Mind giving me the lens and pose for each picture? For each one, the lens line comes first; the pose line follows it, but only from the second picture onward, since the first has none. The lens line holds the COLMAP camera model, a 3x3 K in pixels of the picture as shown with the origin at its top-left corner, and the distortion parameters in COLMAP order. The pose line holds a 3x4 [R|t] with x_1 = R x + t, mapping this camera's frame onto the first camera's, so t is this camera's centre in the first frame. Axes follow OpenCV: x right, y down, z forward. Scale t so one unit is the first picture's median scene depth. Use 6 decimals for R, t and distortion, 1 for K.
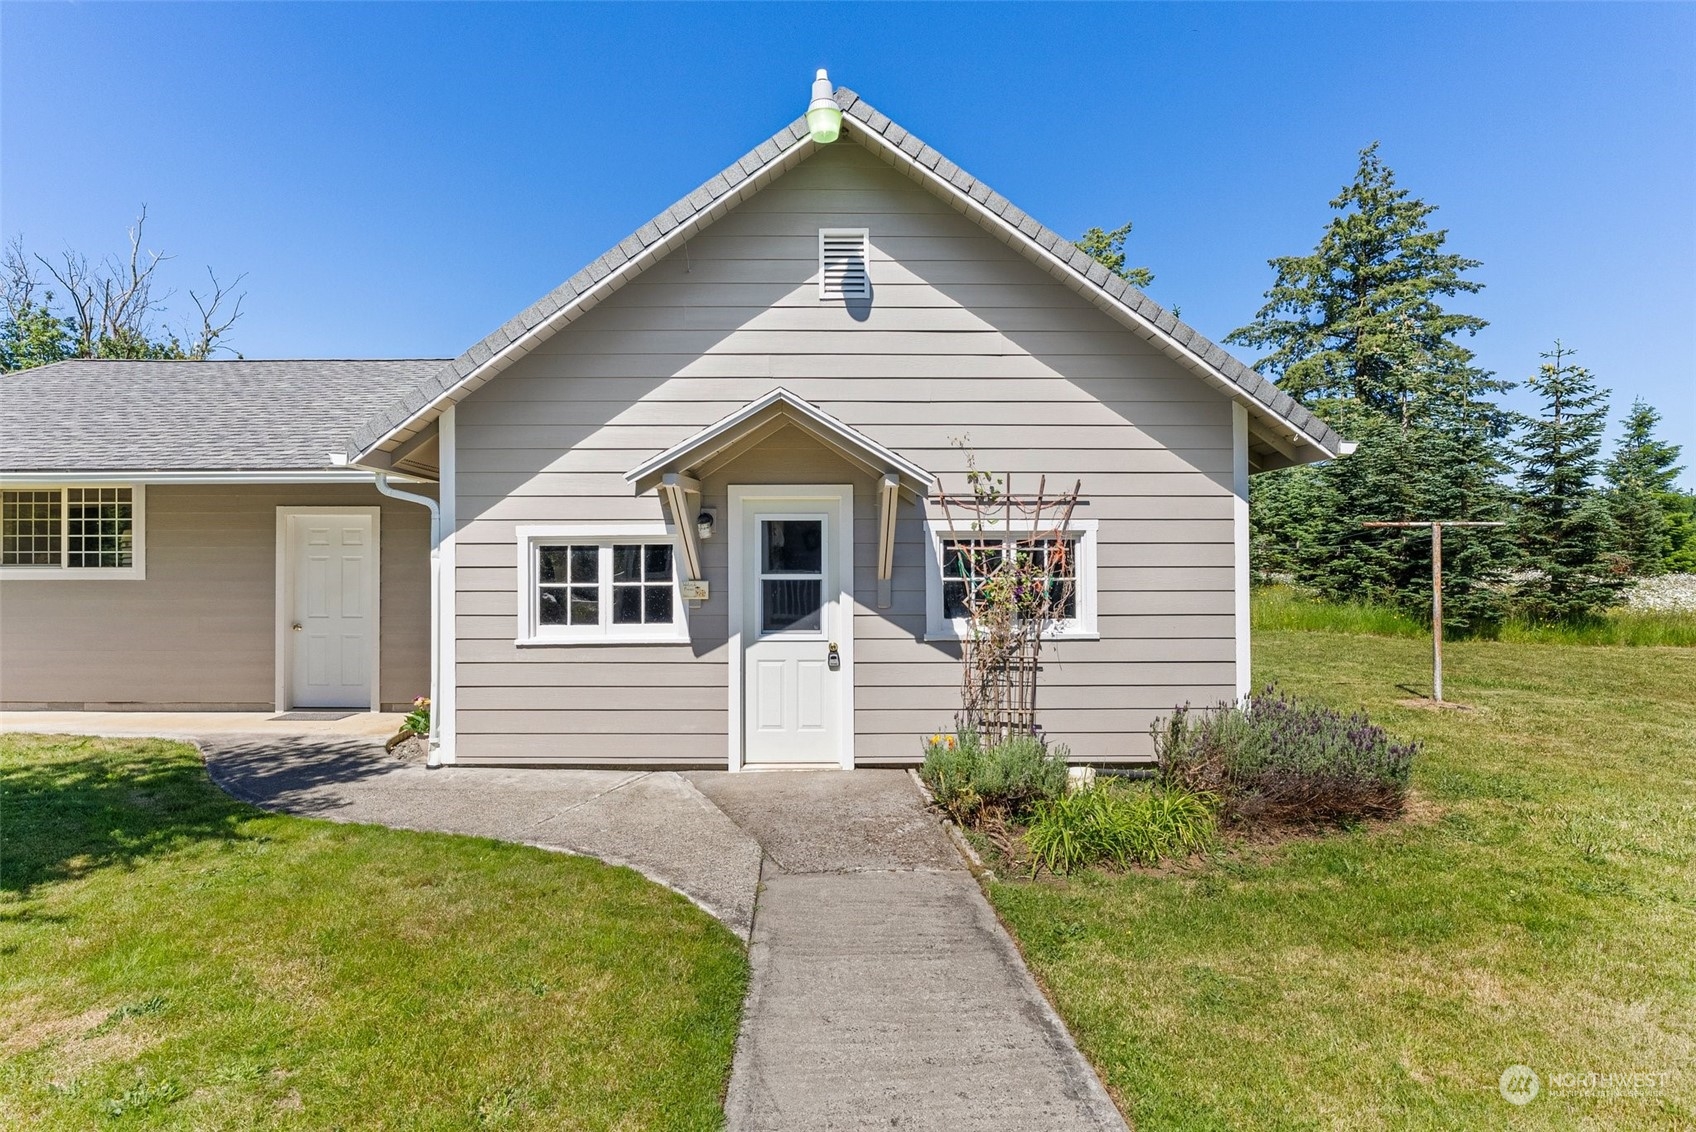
lens RADIAL K [[922.6, 0, 848.0], [0, 922.6, 566.0], [0, 0, 1]] dist [-0.000513, -0.000079]
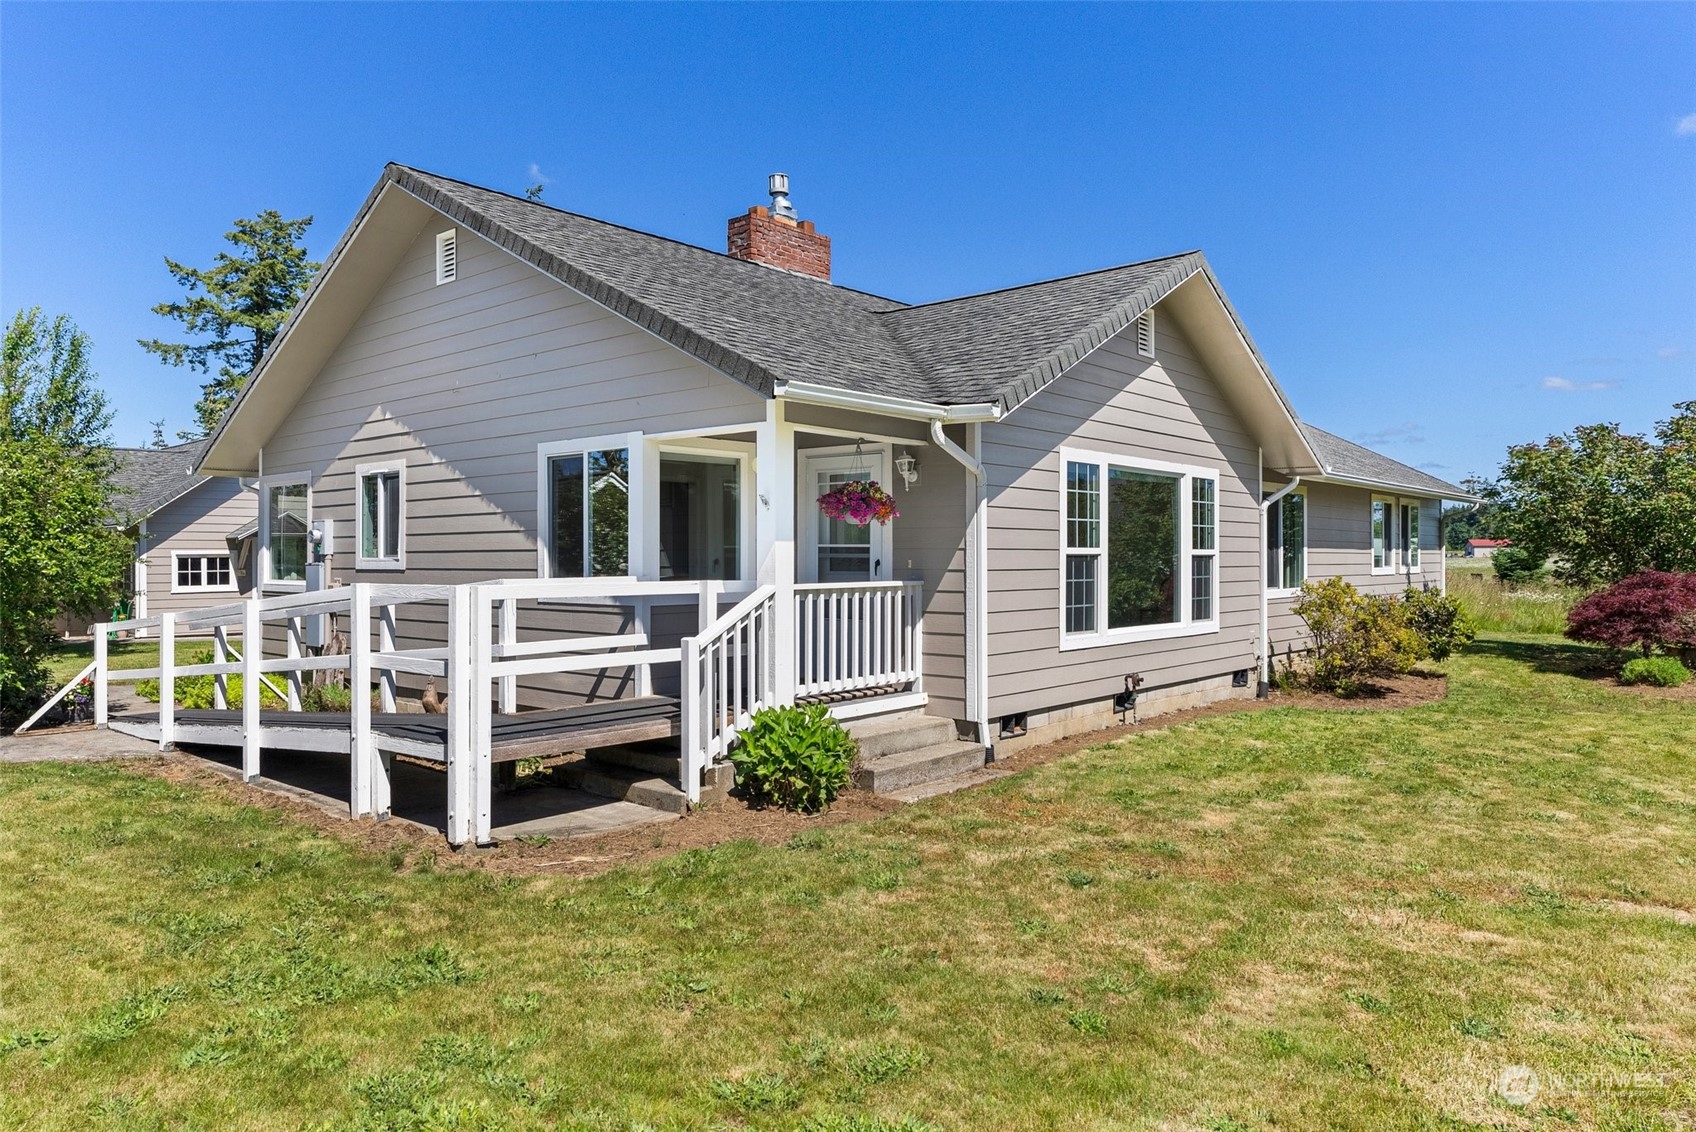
lens RADIAL K [[1069.3, 0, 848.0], [0, 1069.3, 566.0], [0, 0, 1]] dist [0.000213, 0.000156]
pose [[0.706394, -0.003233, 0.707812, -1.189993], [-0.004827, 0.999944, 0.009384, -0.036132], [-0.707803, -0.010045, 0.706339, -2.718052]]
